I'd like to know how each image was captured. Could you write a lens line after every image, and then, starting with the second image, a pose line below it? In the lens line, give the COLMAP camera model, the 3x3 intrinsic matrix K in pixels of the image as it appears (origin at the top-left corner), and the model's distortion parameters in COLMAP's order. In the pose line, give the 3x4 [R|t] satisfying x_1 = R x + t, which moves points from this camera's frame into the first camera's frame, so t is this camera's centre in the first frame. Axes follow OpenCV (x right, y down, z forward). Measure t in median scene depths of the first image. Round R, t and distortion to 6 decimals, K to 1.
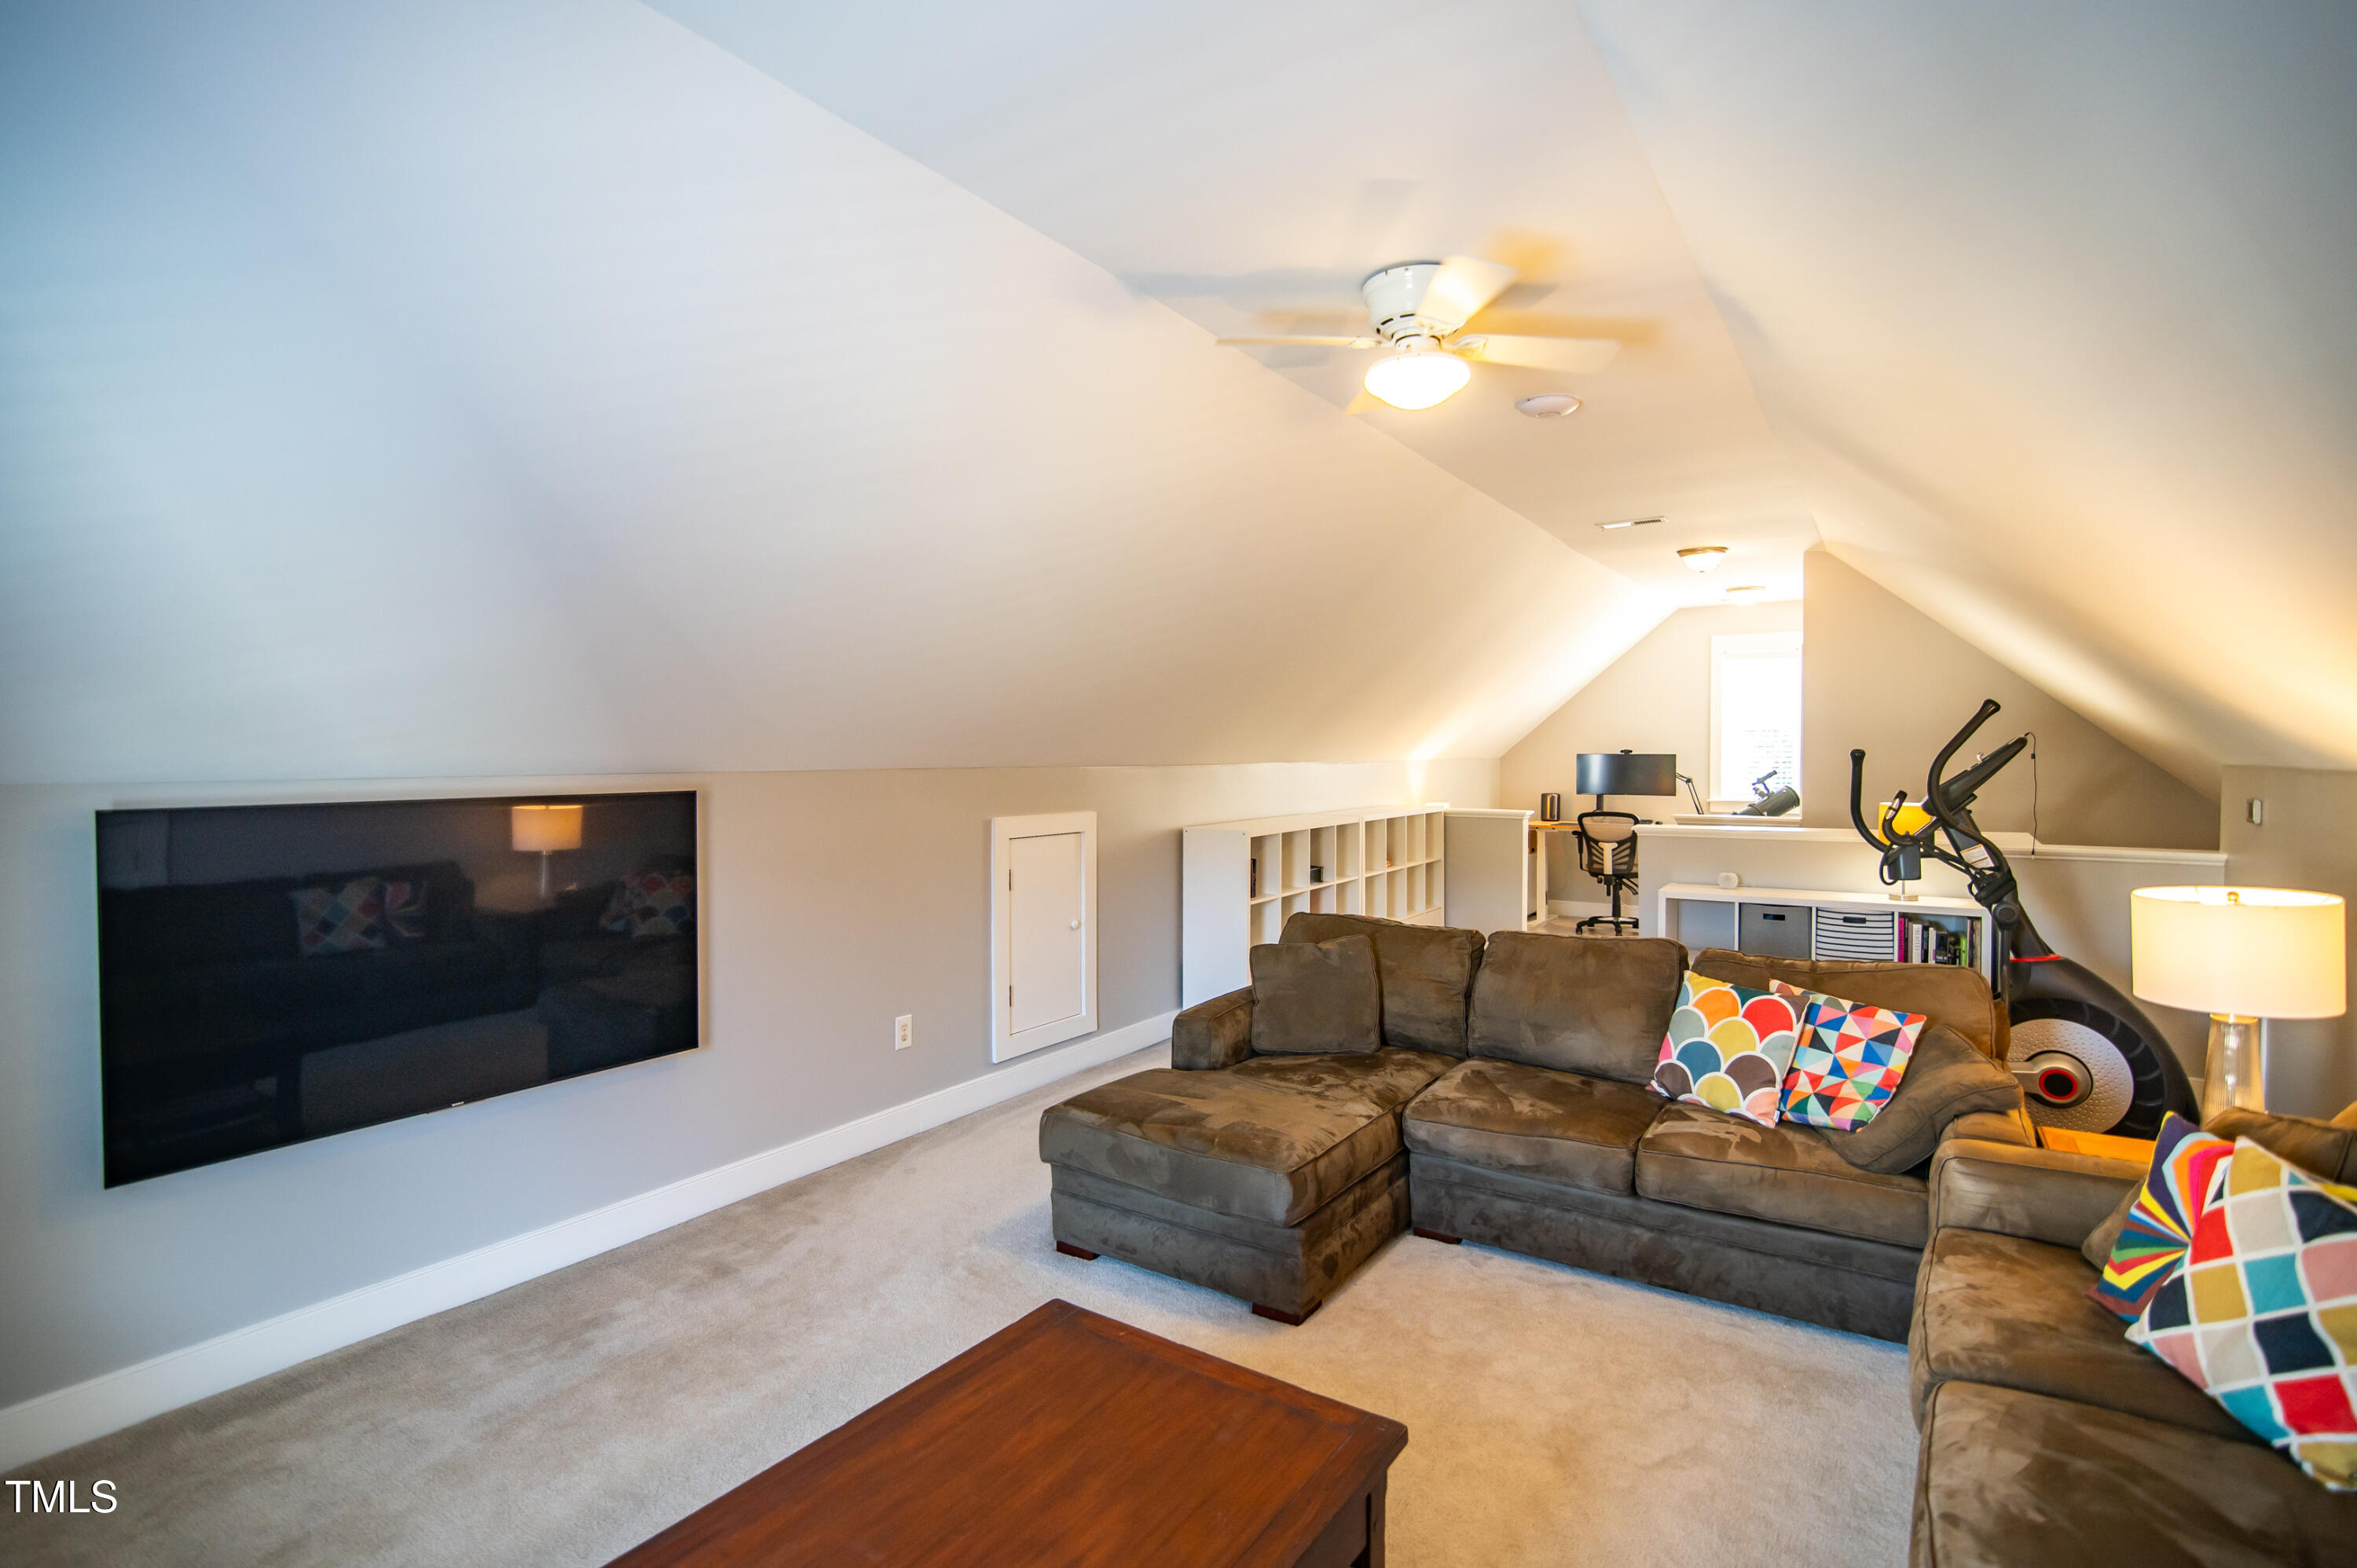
lens RADIAL K [[1113.0, 0, 1177.7], [0, 1113.0, 776.0], [0, 0, 1]] dist [-0.023114, 0.002022]
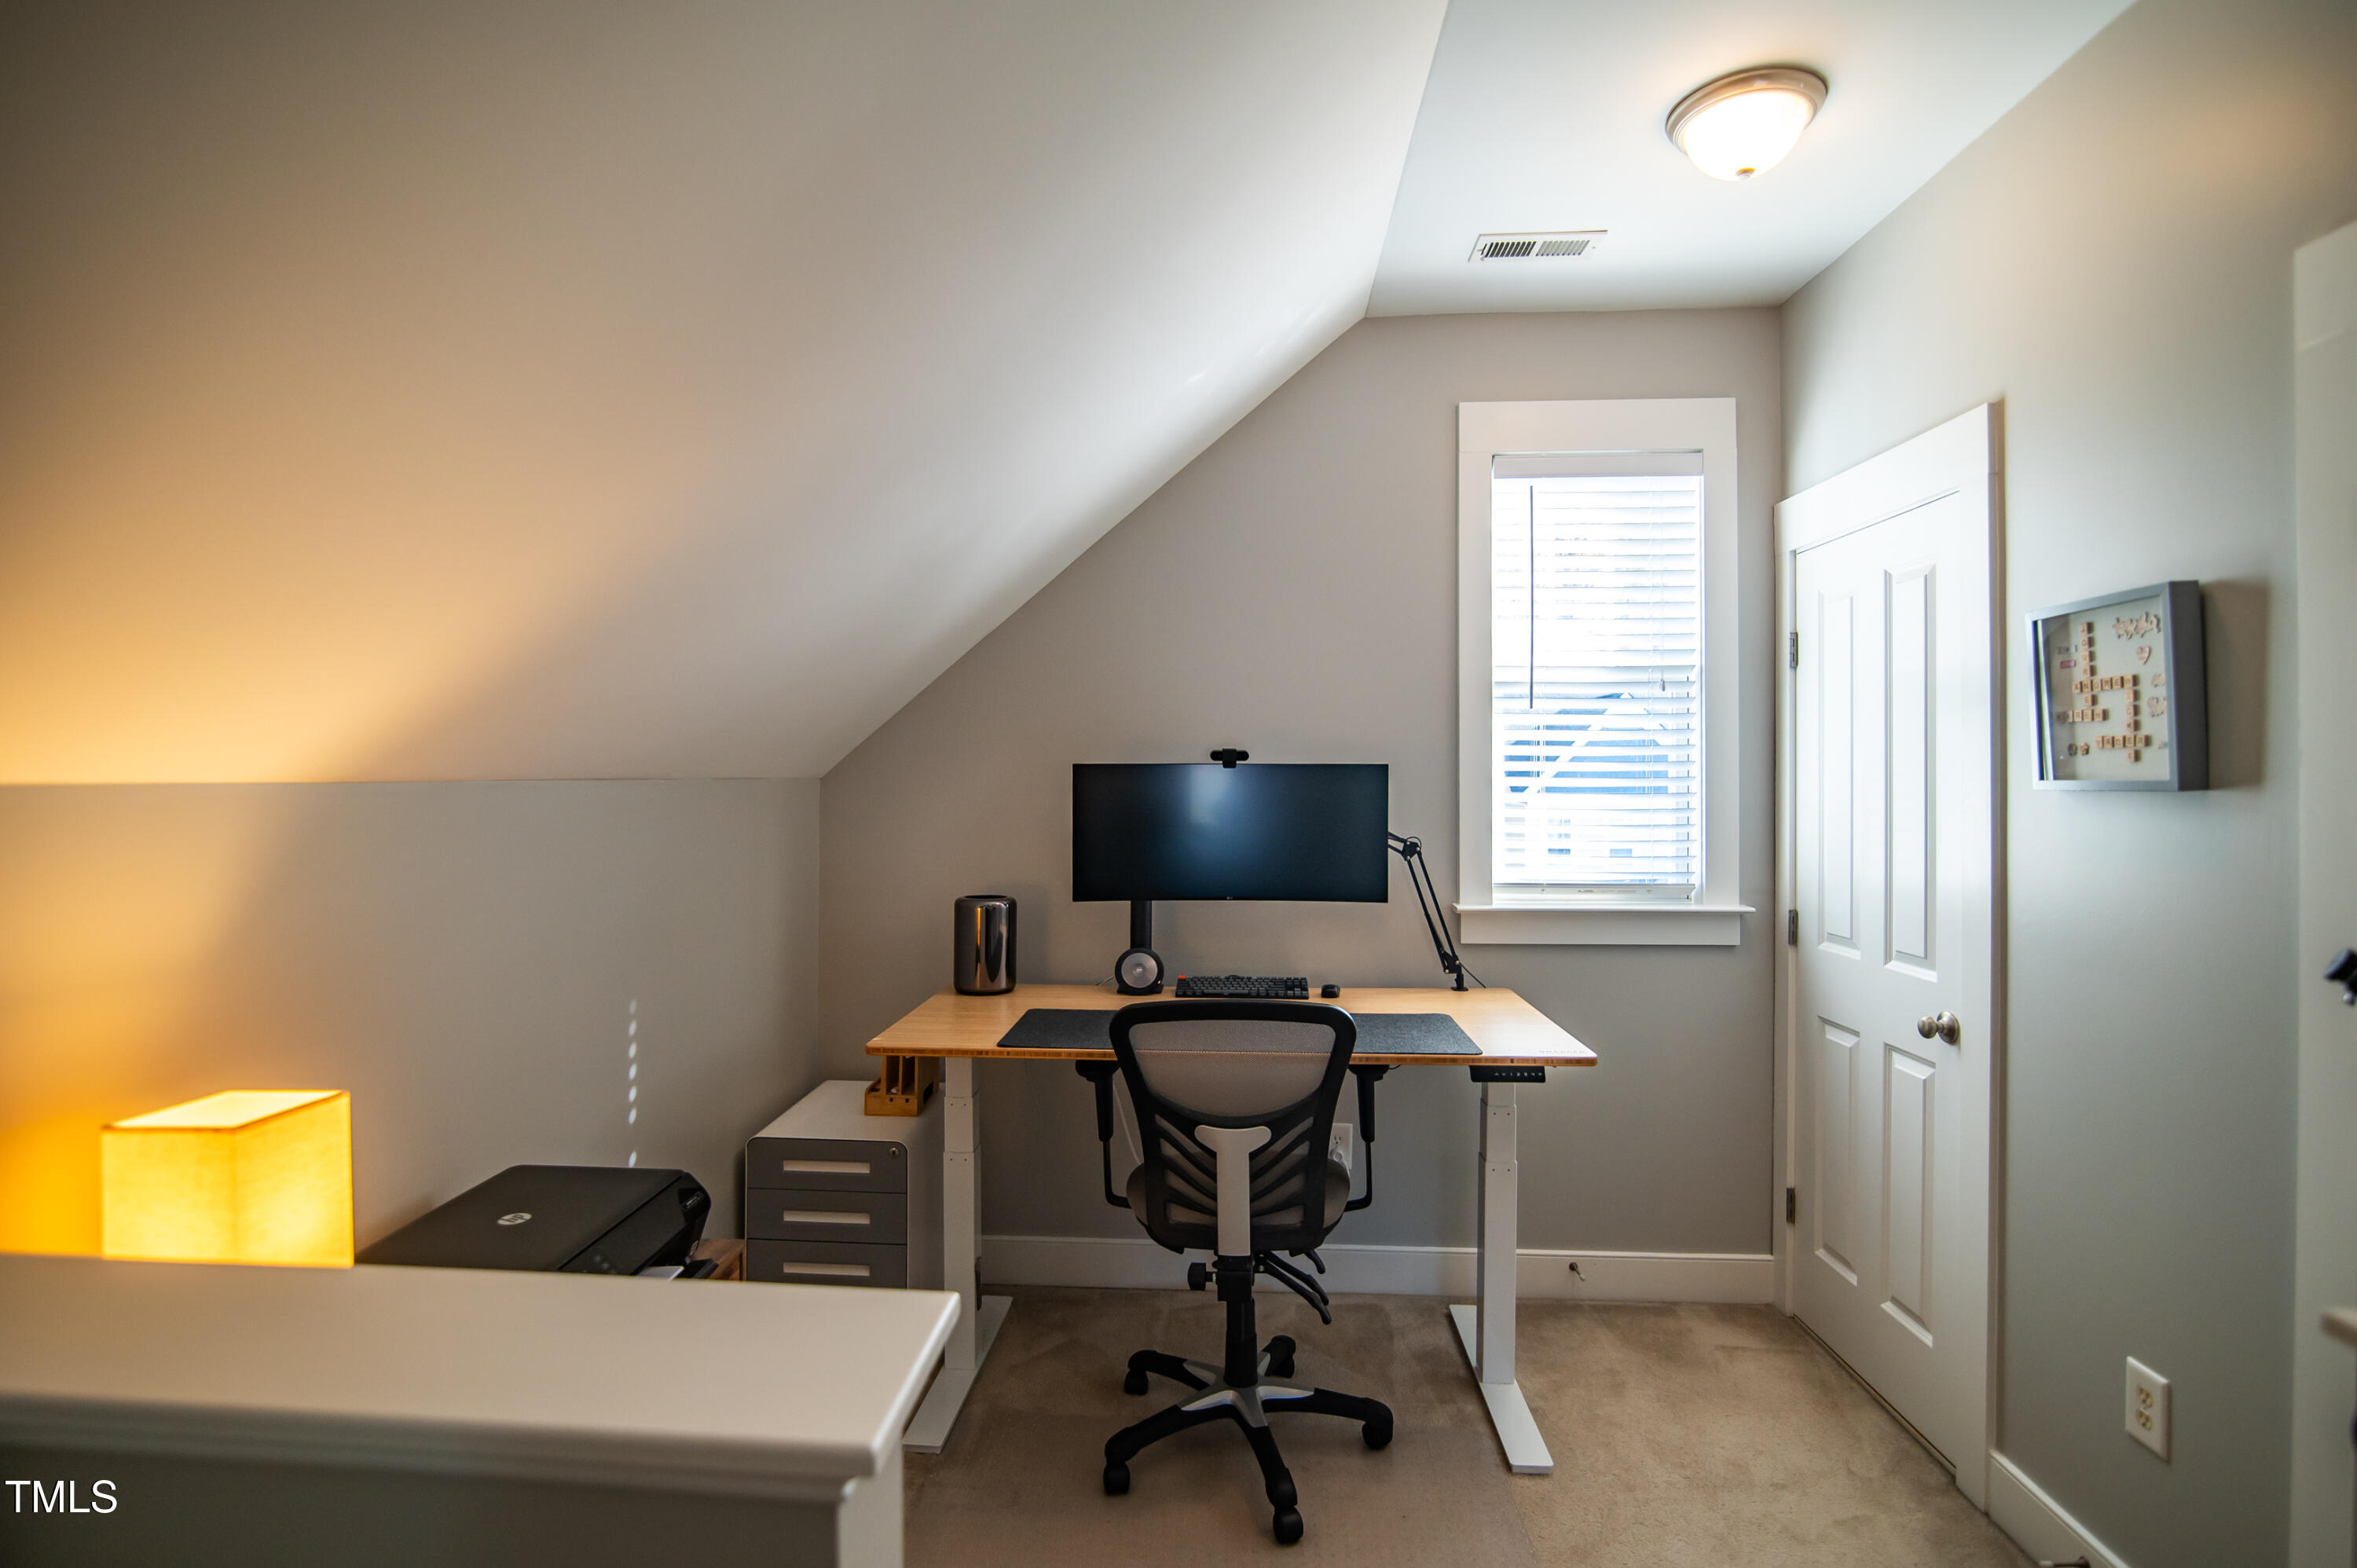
lens RADIAL K [[1113.0, 0, 1173.9], [0, 1113.0, 792.9], [0, 0, 1]] dist [-0.023114, 0.002022]
pose [[0.867575, 0.007273, 0.497254, 0.257799], [0.007005, 0.999615, -0.026843, -0.004534], [-0.497258, 0.026771, 0.867190, 0.797975]]
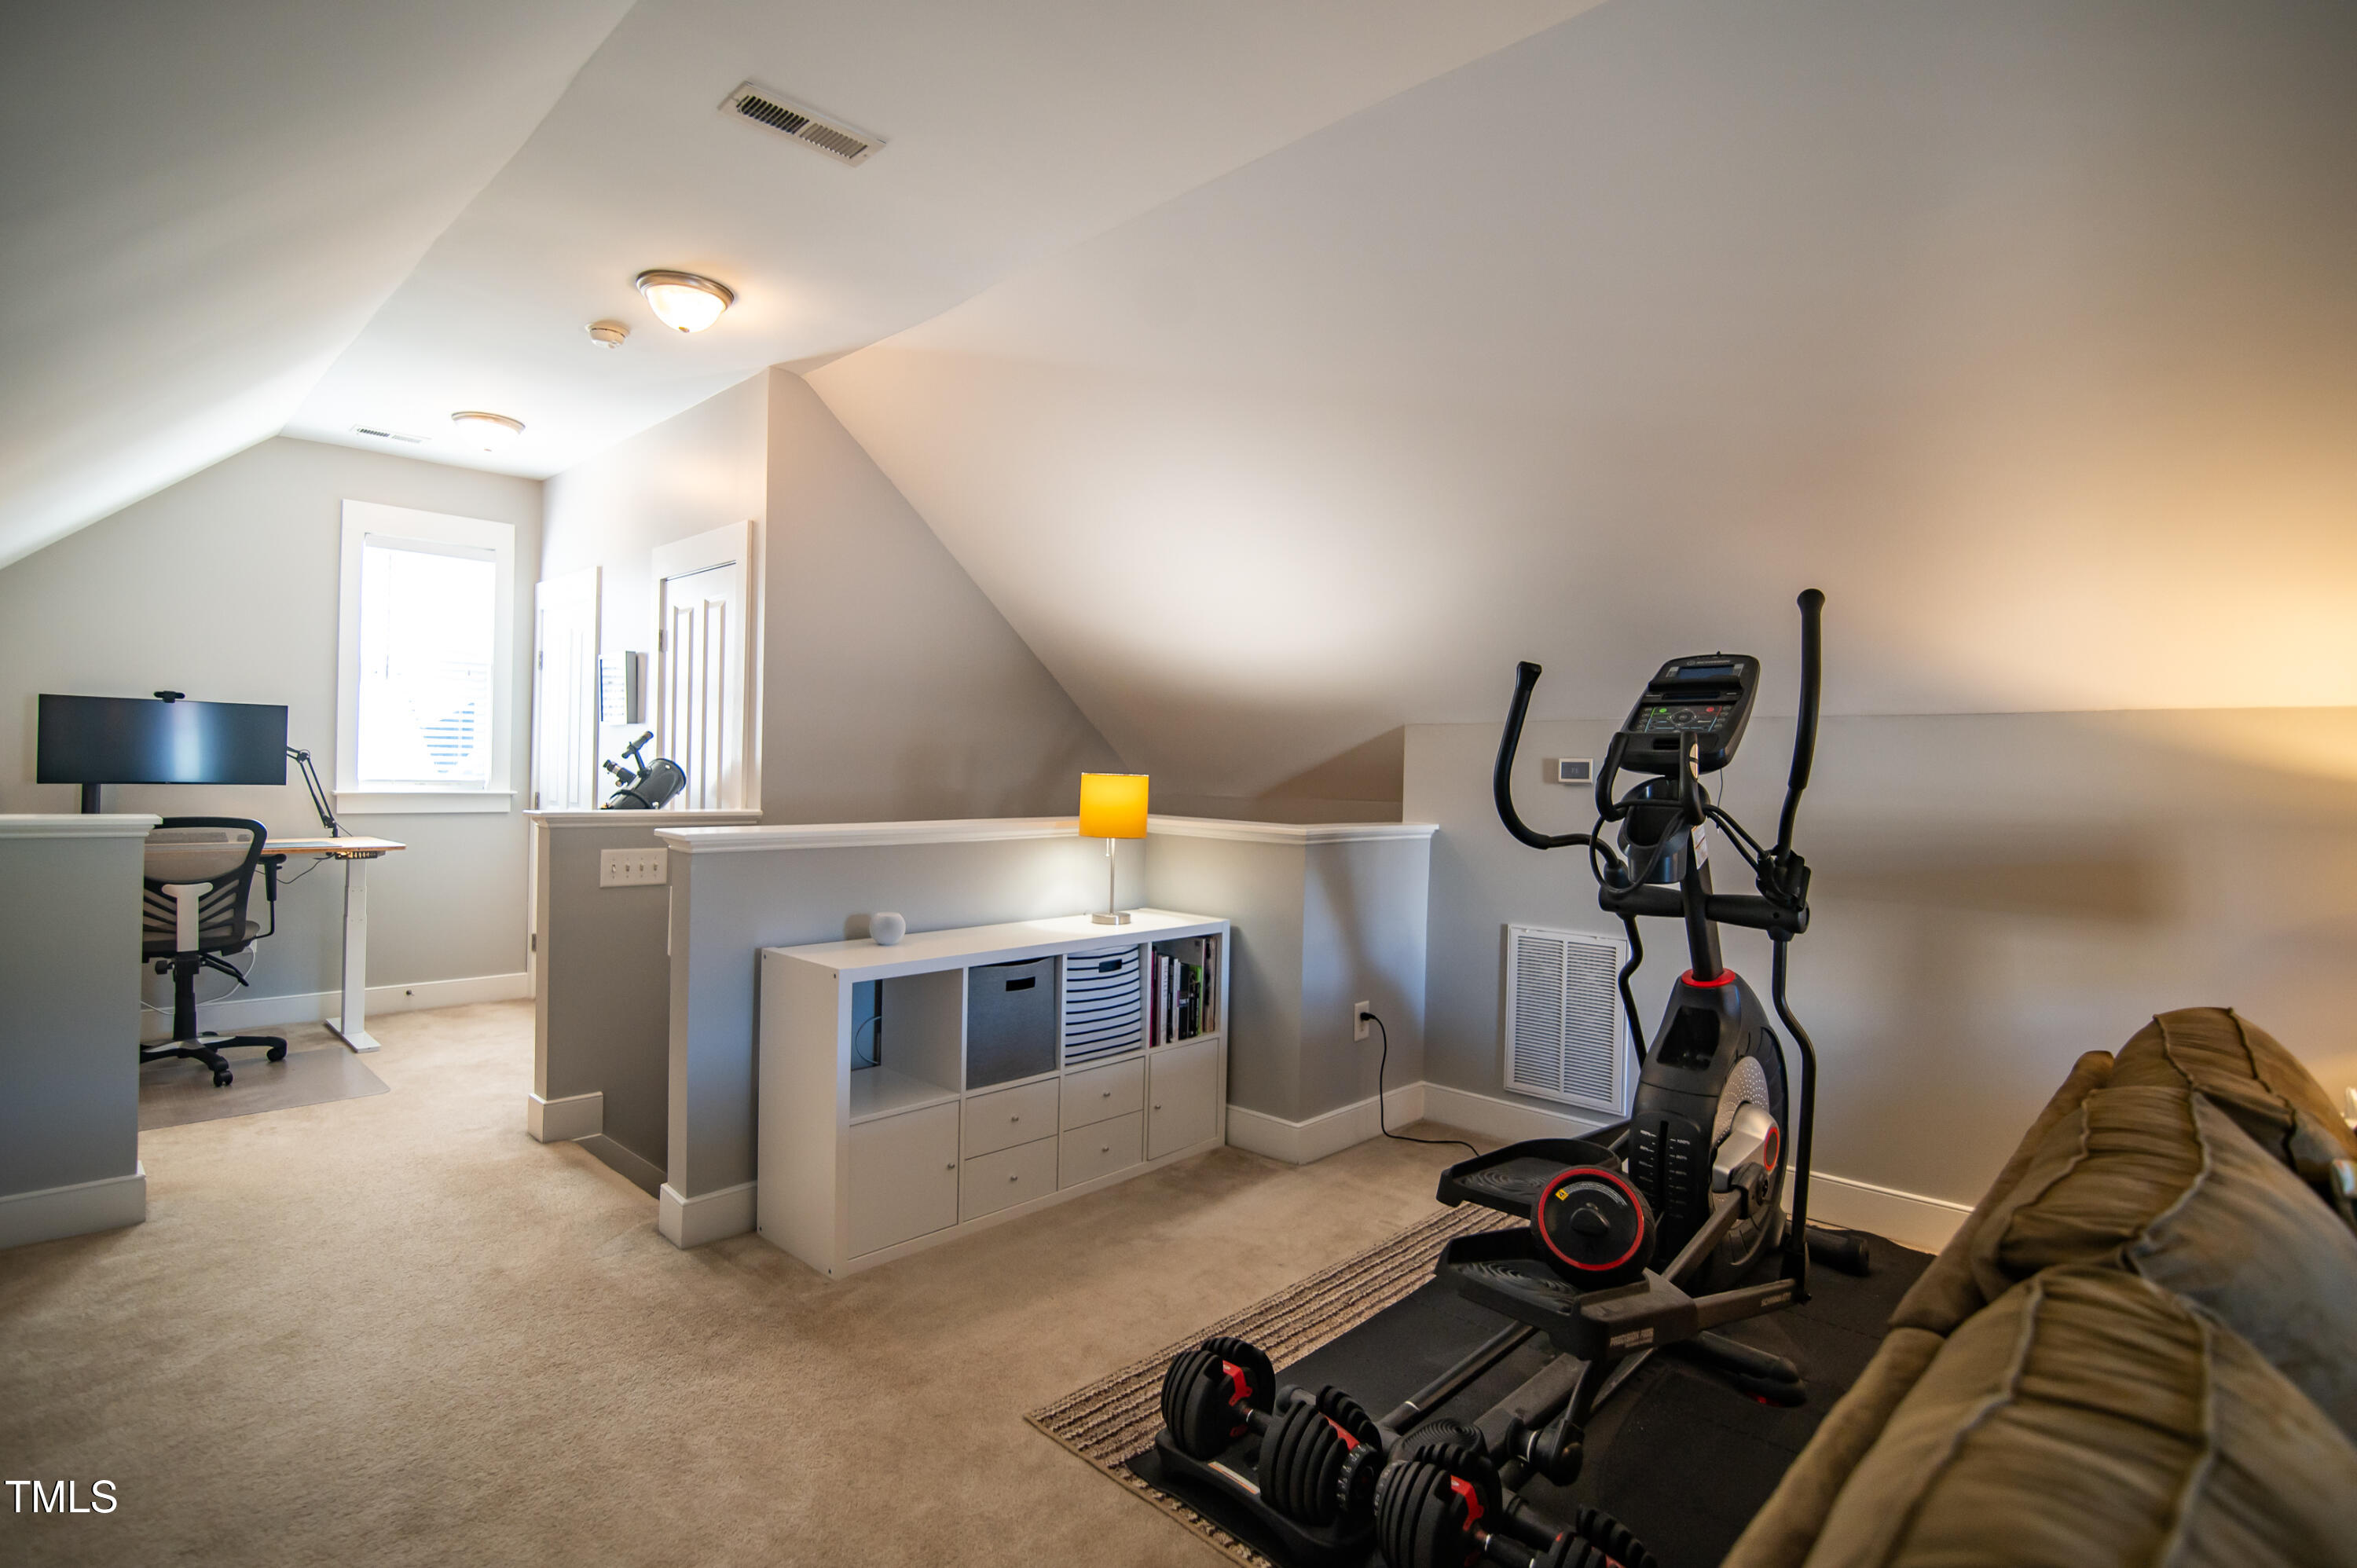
lens RADIAL K [[1113.0, 0, 1157.2], [0, 1113.0, 779.8], [0, 0, 1]] dist [-0.023114, 0.002022]
pose [[0.187850, 0.004207, 0.982189, 0.010663], [0.000384, 0.999990, -0.004357, 0.018584], [-0.982198, 0.001195, 0.187846, 0.511540]]
